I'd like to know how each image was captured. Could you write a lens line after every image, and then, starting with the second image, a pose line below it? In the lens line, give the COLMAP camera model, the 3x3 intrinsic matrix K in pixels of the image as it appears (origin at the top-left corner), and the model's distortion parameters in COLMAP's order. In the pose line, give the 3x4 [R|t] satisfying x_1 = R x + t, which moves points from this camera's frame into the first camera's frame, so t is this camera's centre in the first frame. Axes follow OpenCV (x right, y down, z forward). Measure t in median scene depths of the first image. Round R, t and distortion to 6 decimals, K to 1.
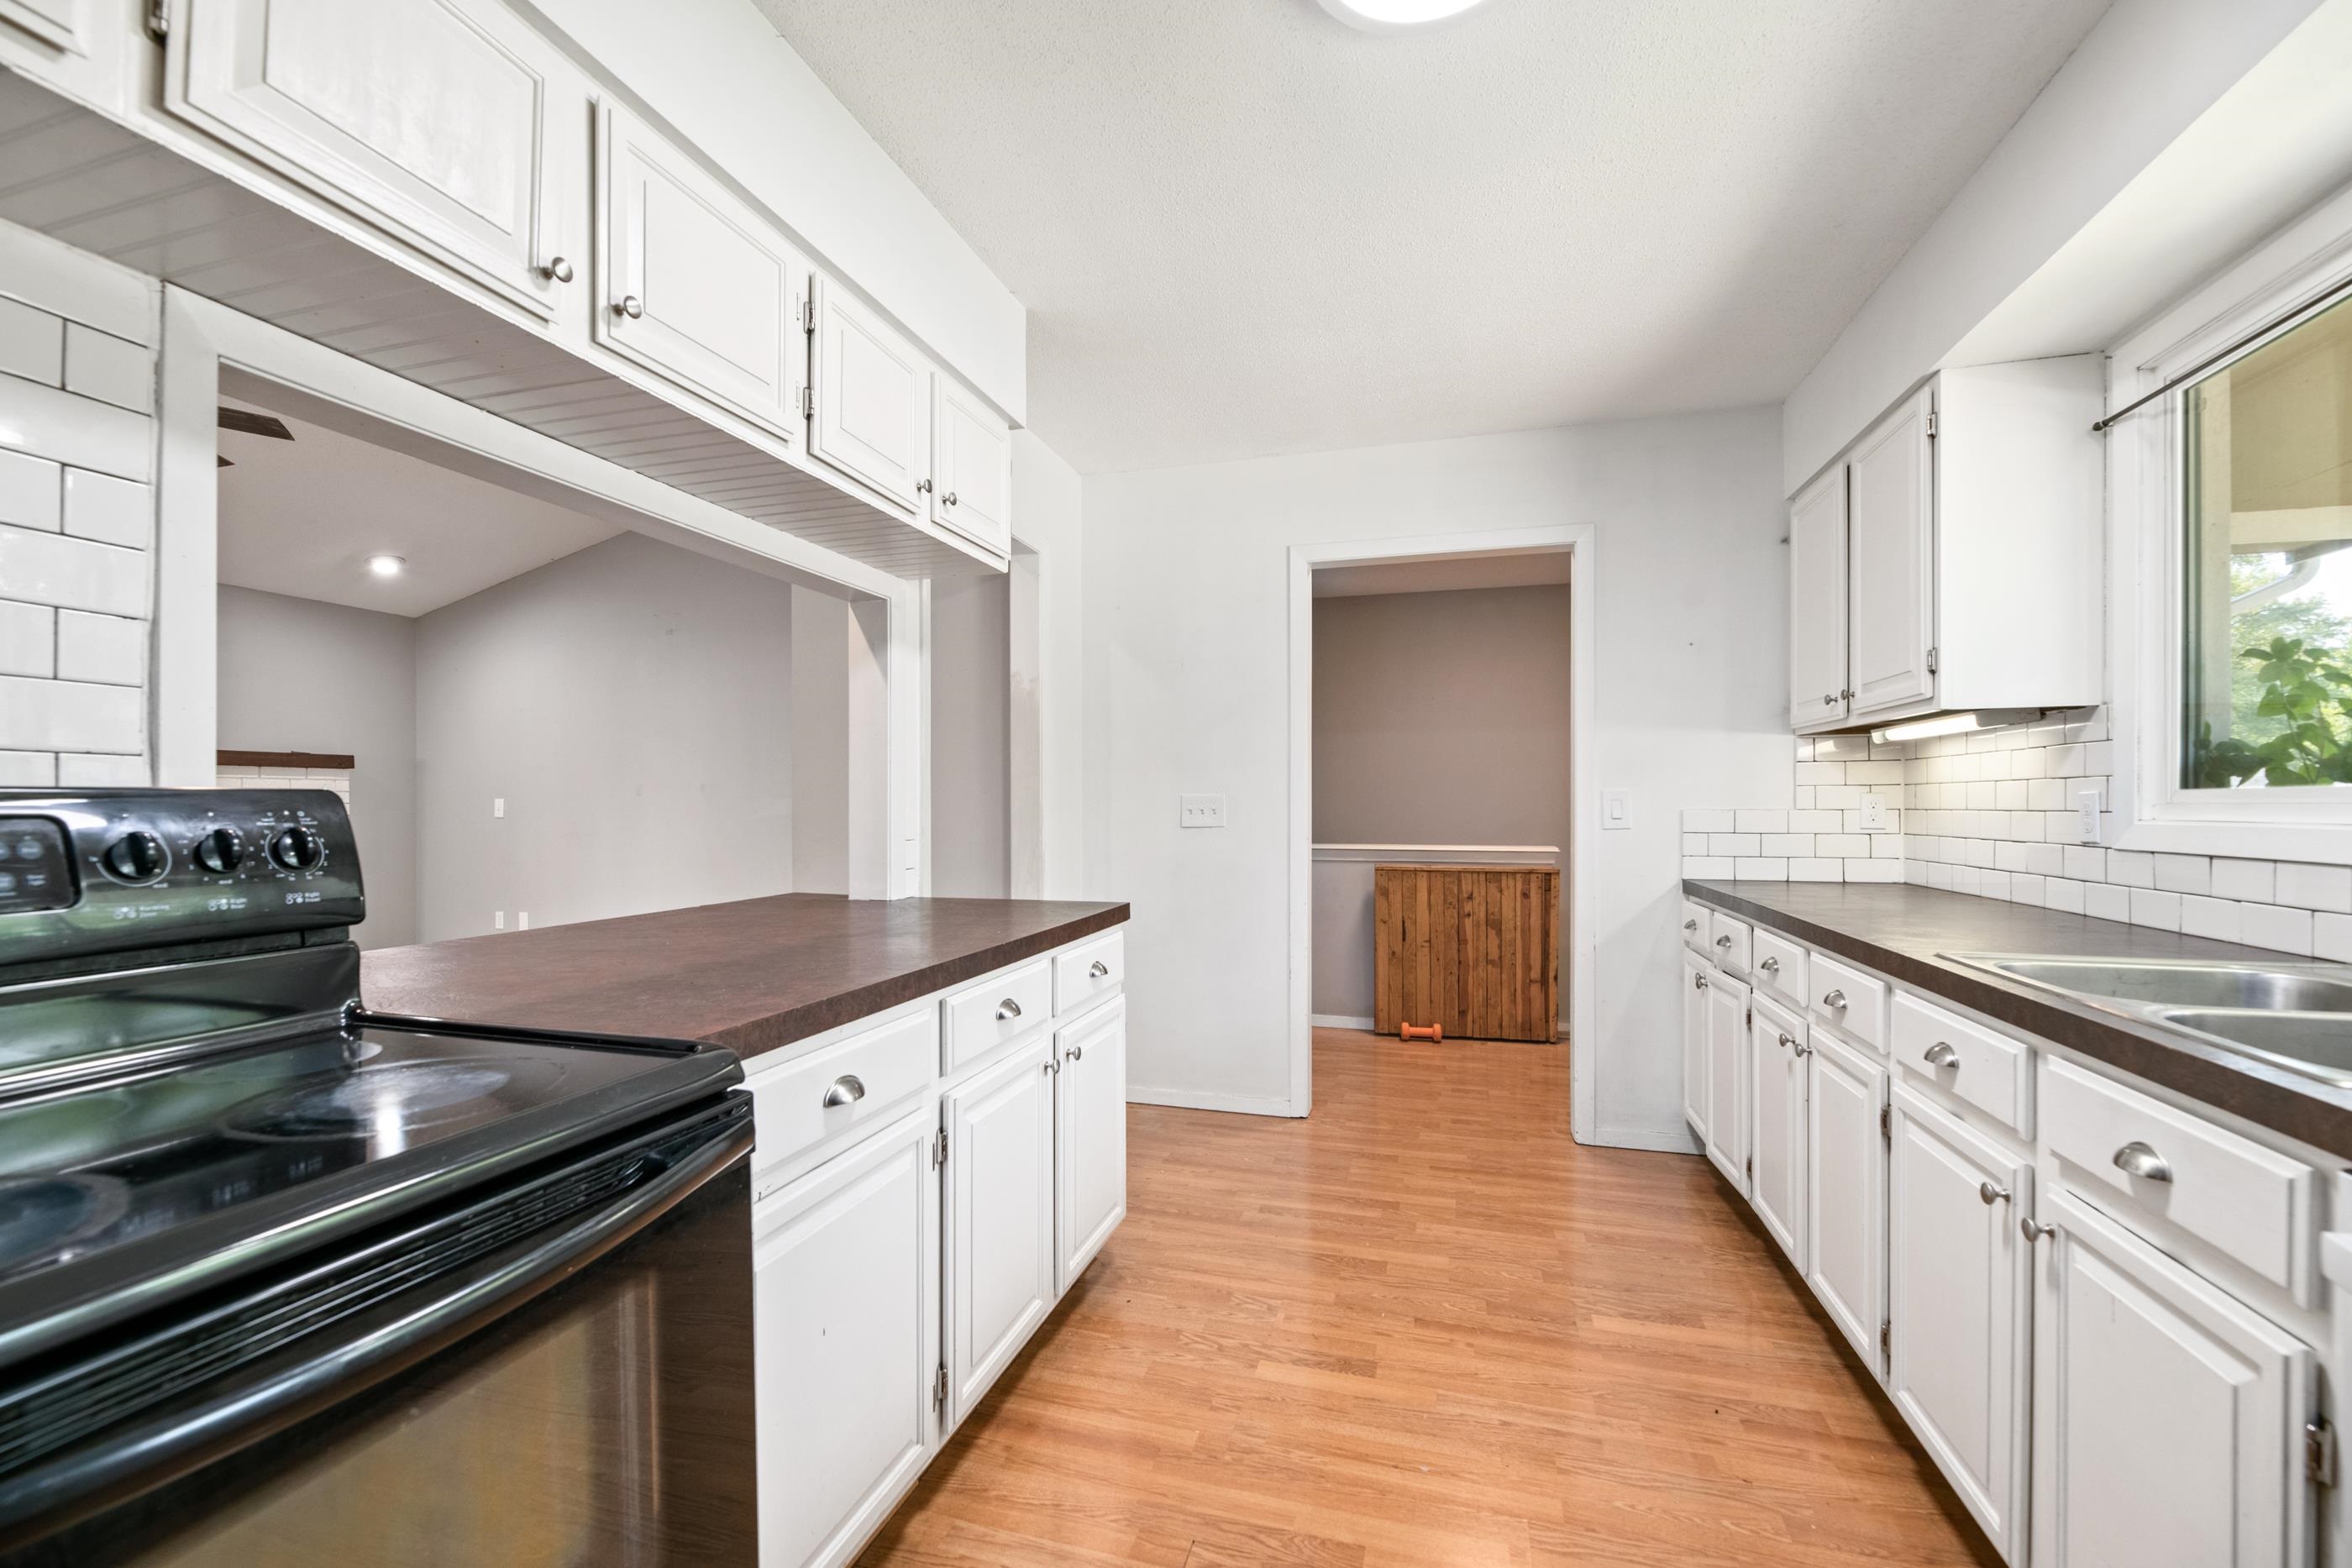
lens RADIAL K [[969.9, 0, 1162.3], [0, 969.9, 798.4], [0, 0, 1]] dist [-0.001587, -0.001989]
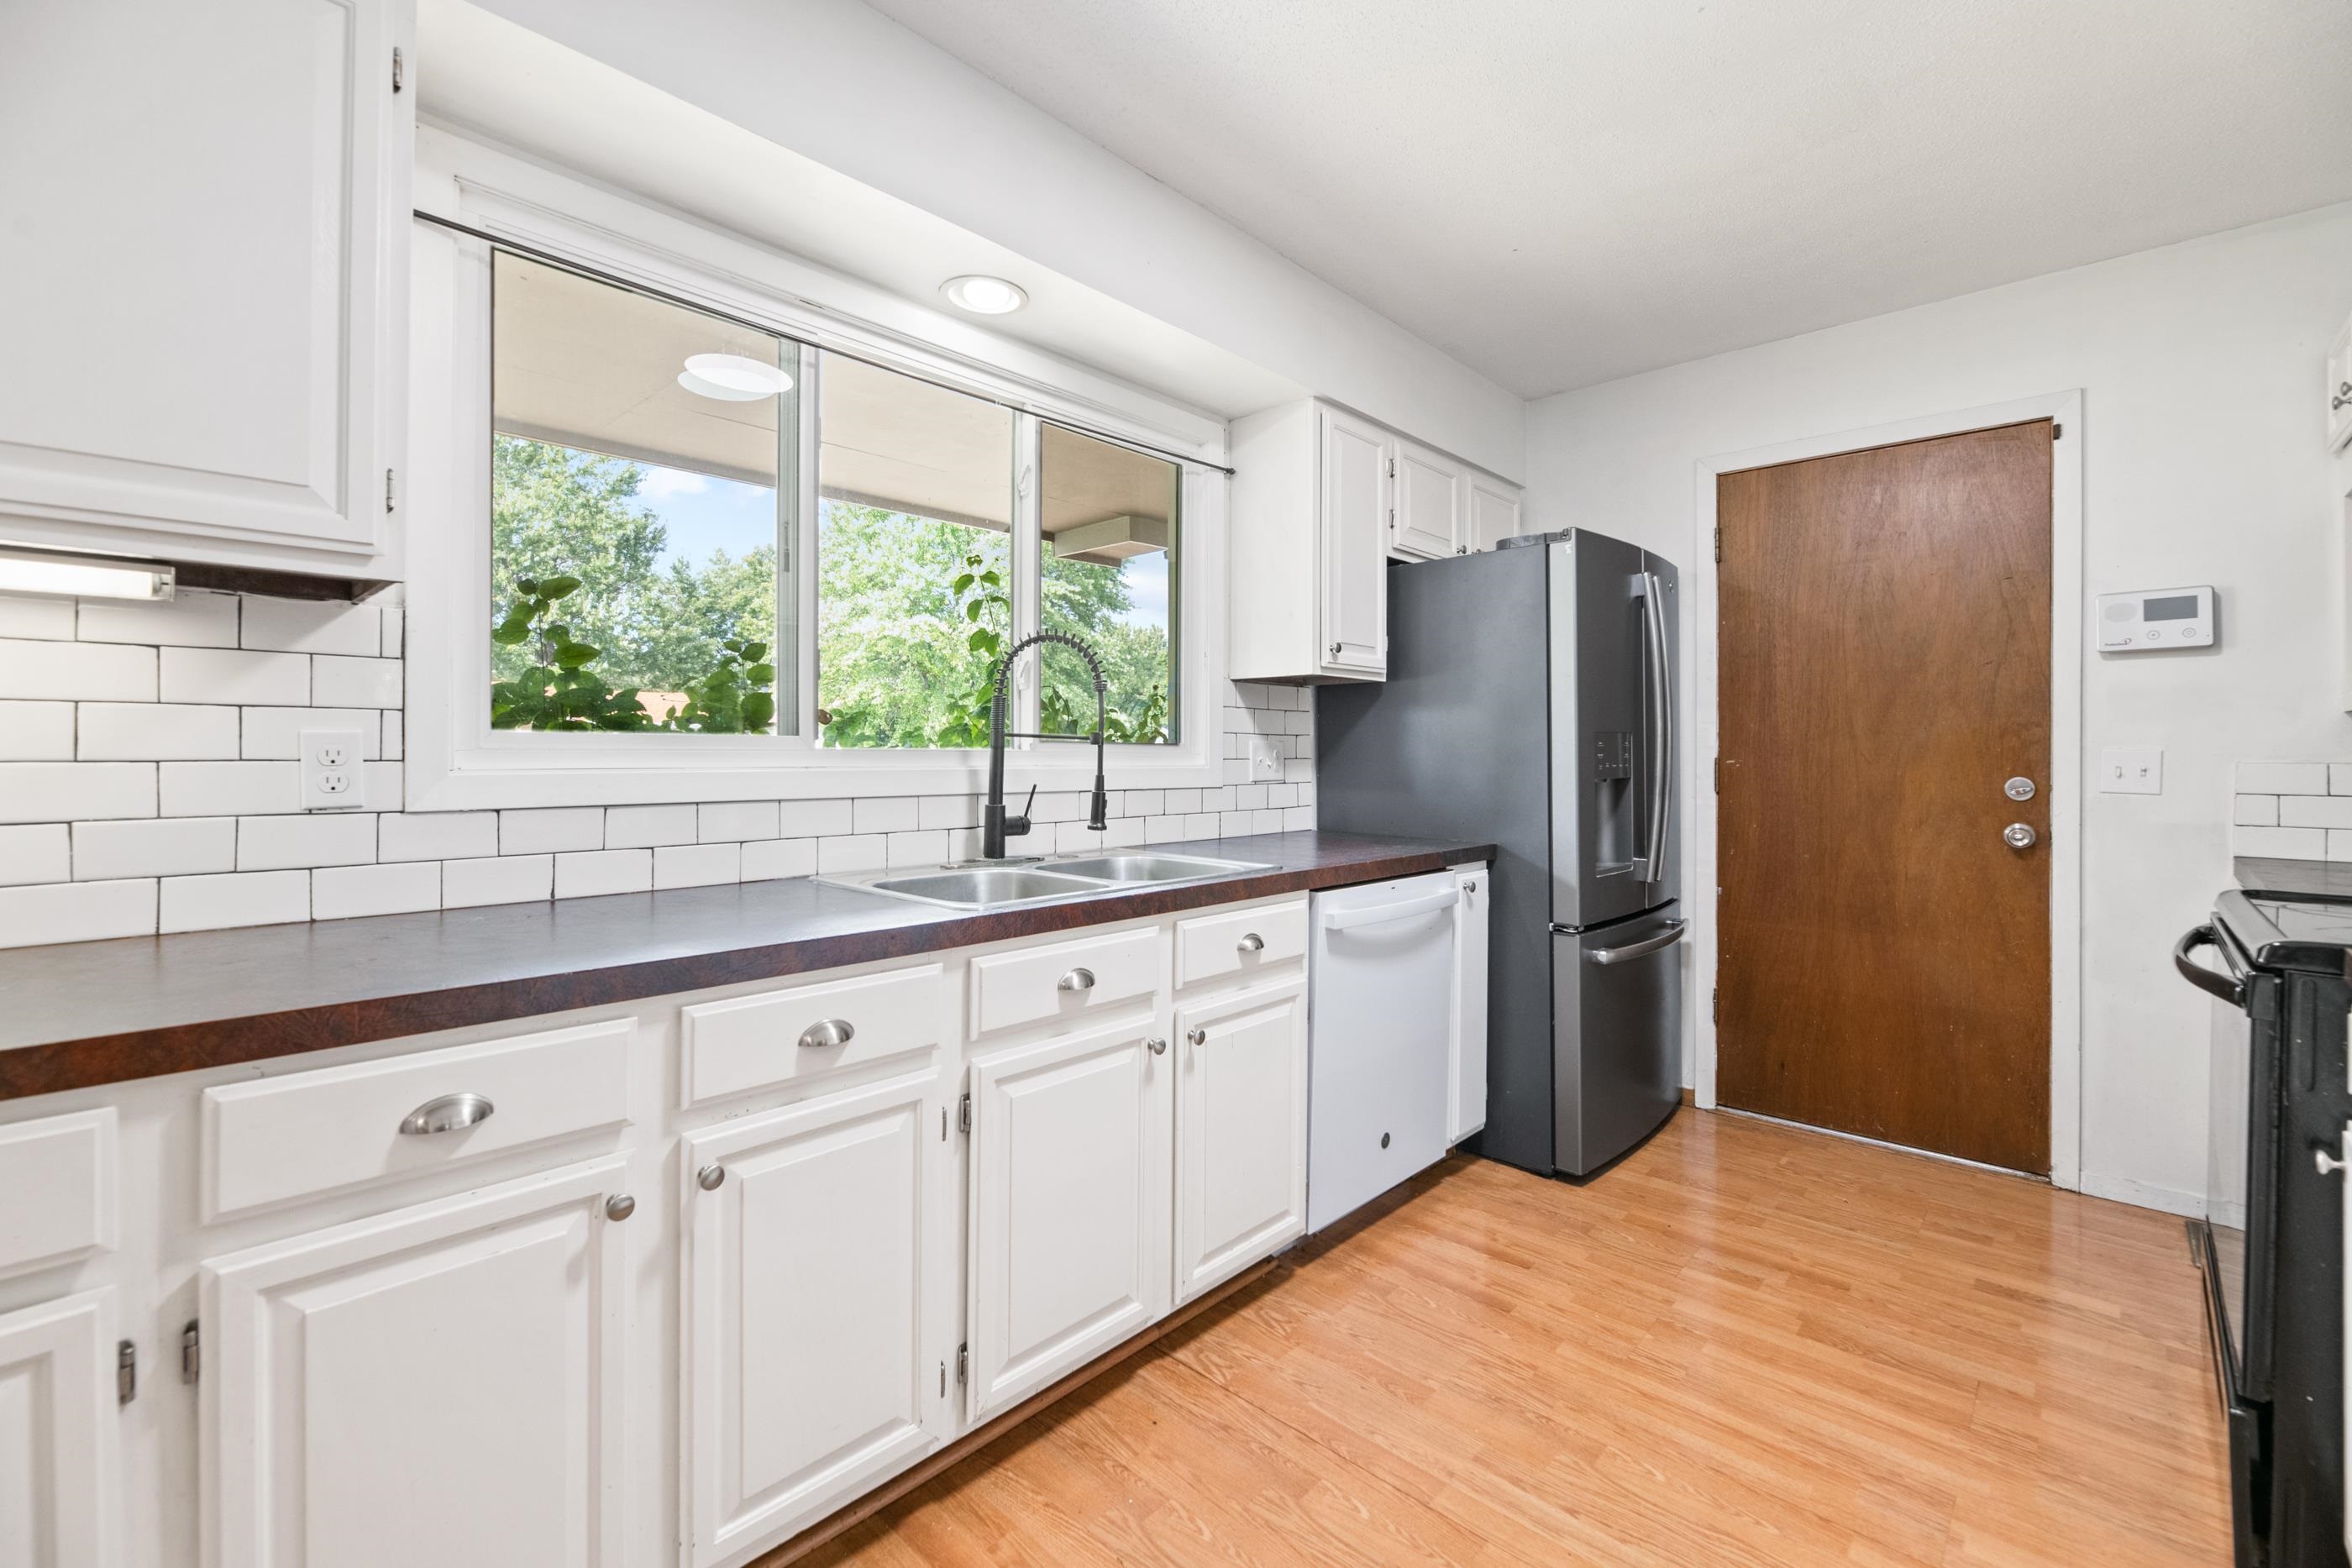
lens RADIAL K [[969.9, 0, 1183.7], [0, 969.9, 755.2], [0, 0, 1]] dist [-0.001587, -0.001989]
pose [[-0.898595, -0.005250, 0.438748, 0.171633], [-0.005815, 0.999983, 0.000055, 0.007489], [-0.438741, -0.002502, -0.898610, 1.521722]]
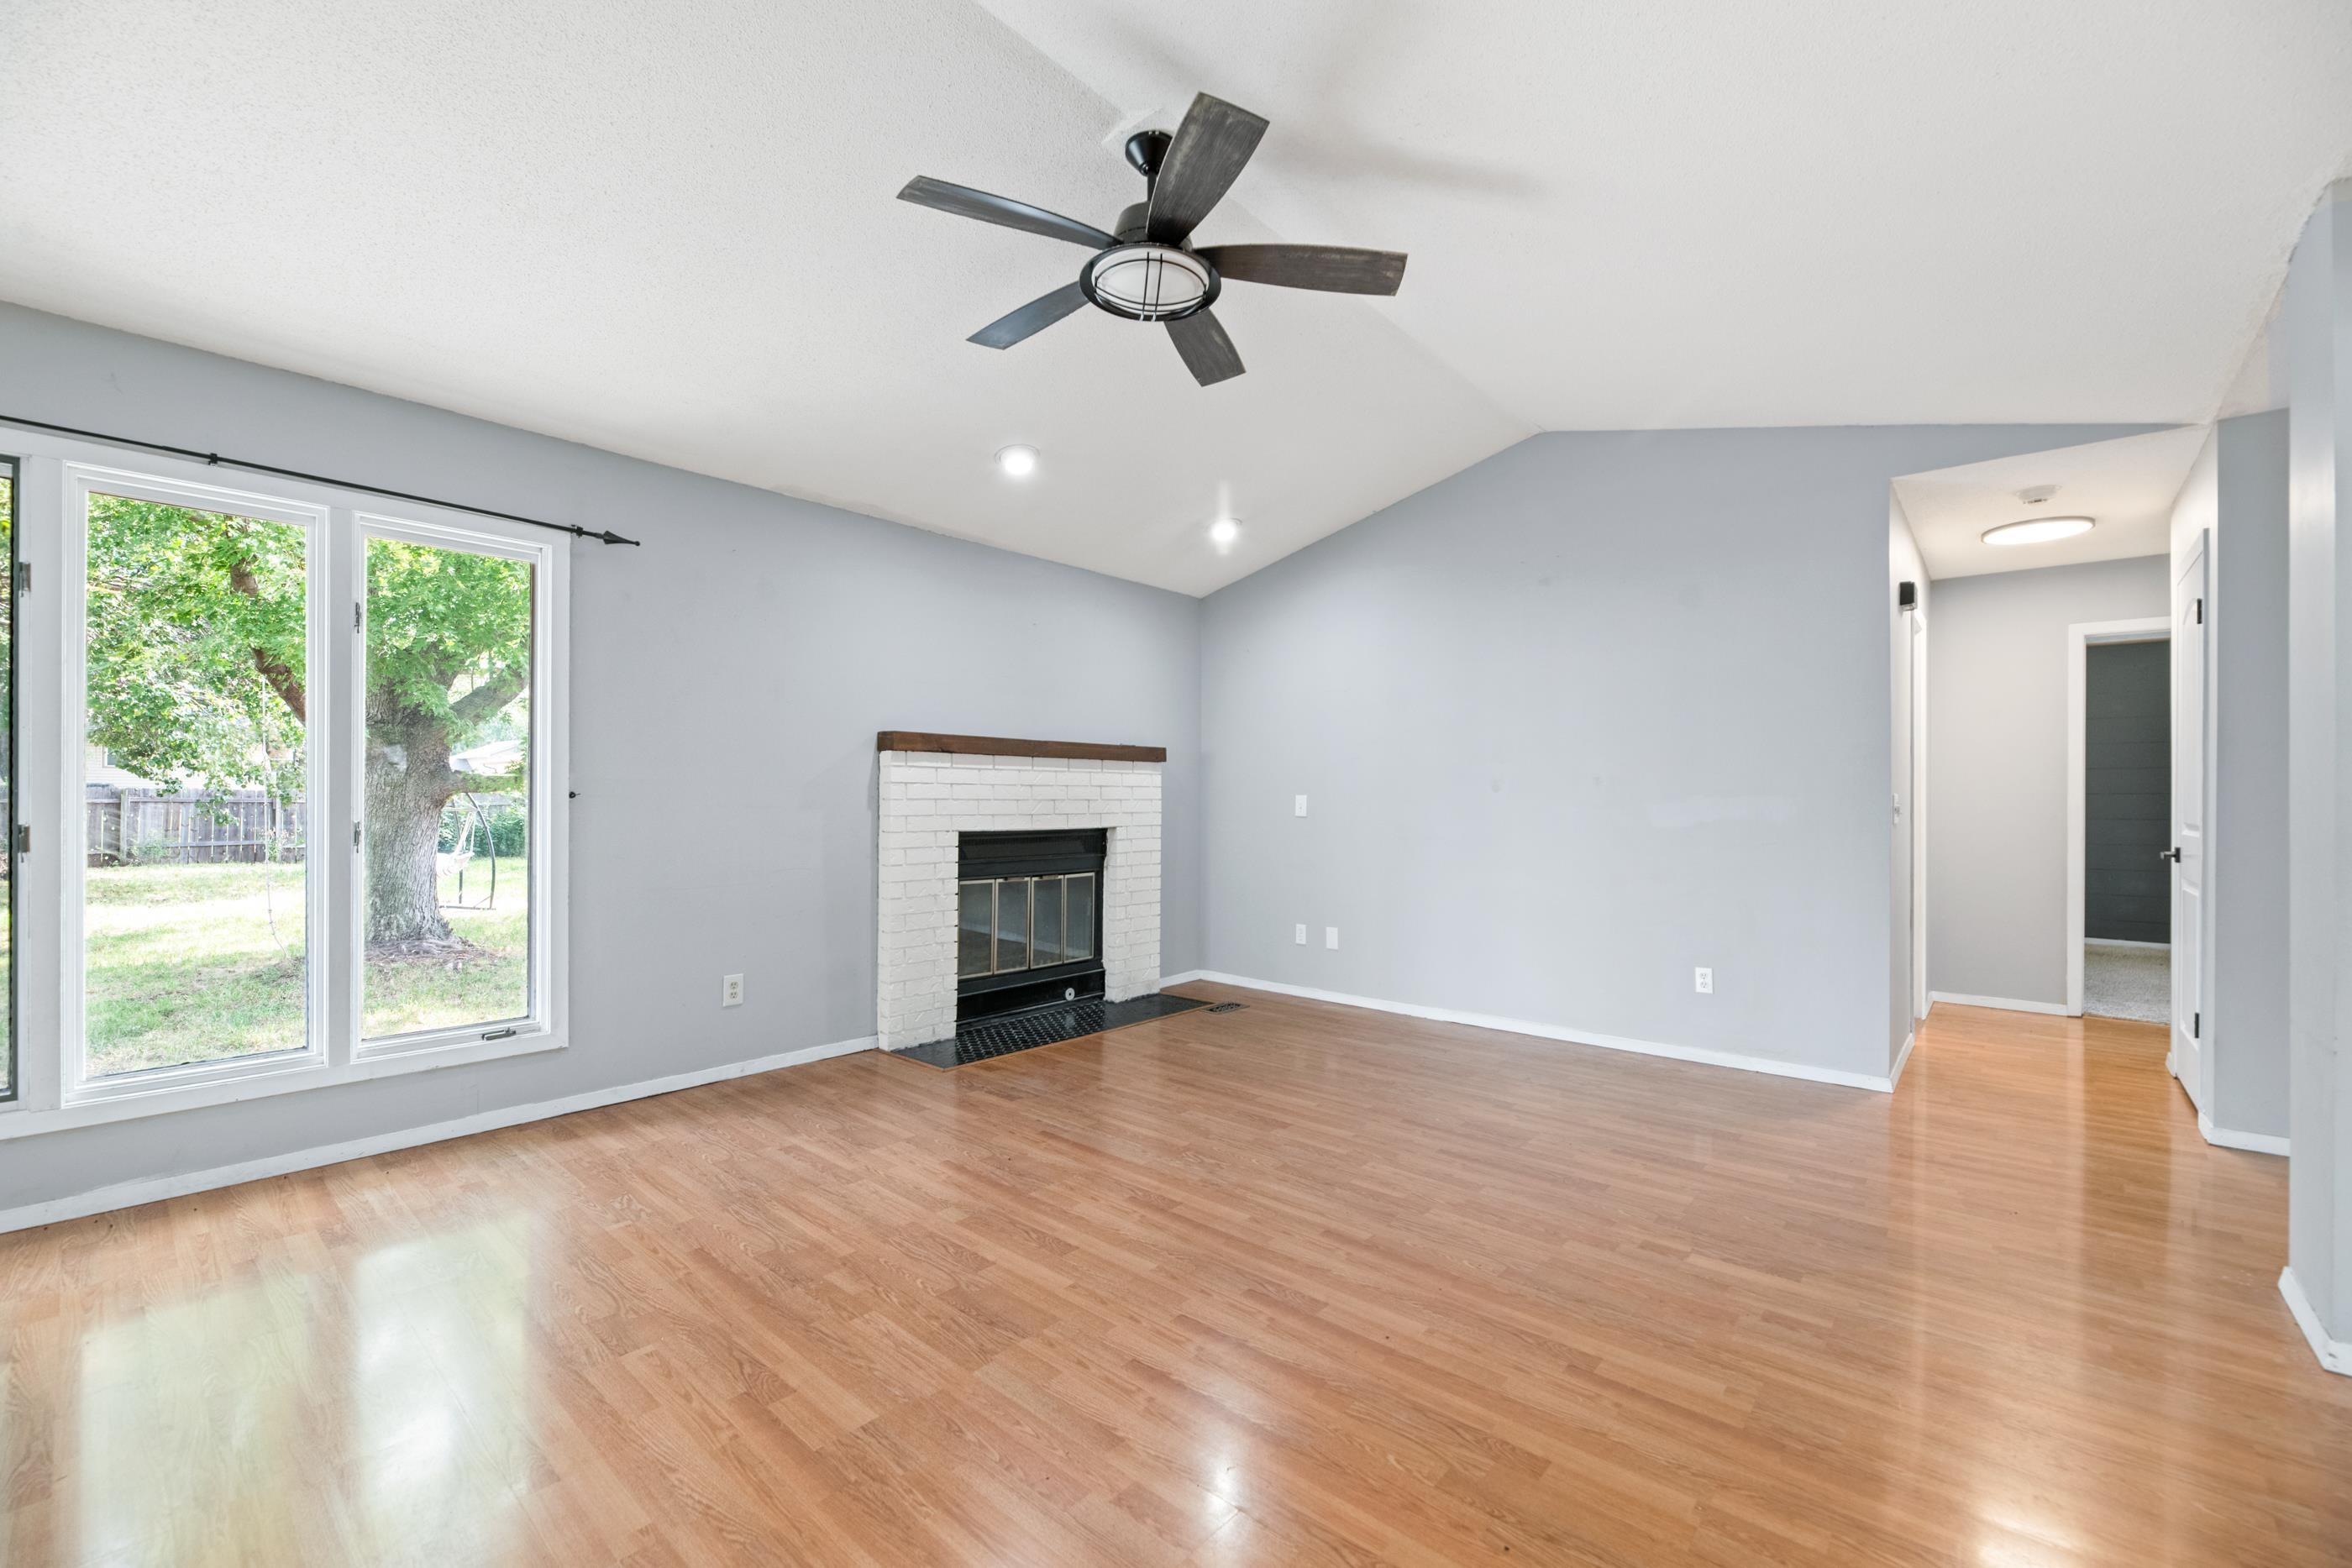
lens RADIAL K [[969.9, 0, 1153.8], [0, 969.9, 797.5], [0, 0, 1]] dist [-0.001587, -0.001989]
pose [[0.901408, 0.003803, -0.432953, -1.486228], [-0.003225, 0.999993, 0.002068, 0.003544], [0.432958, -0.000468, 0.901414, 0.545792]]
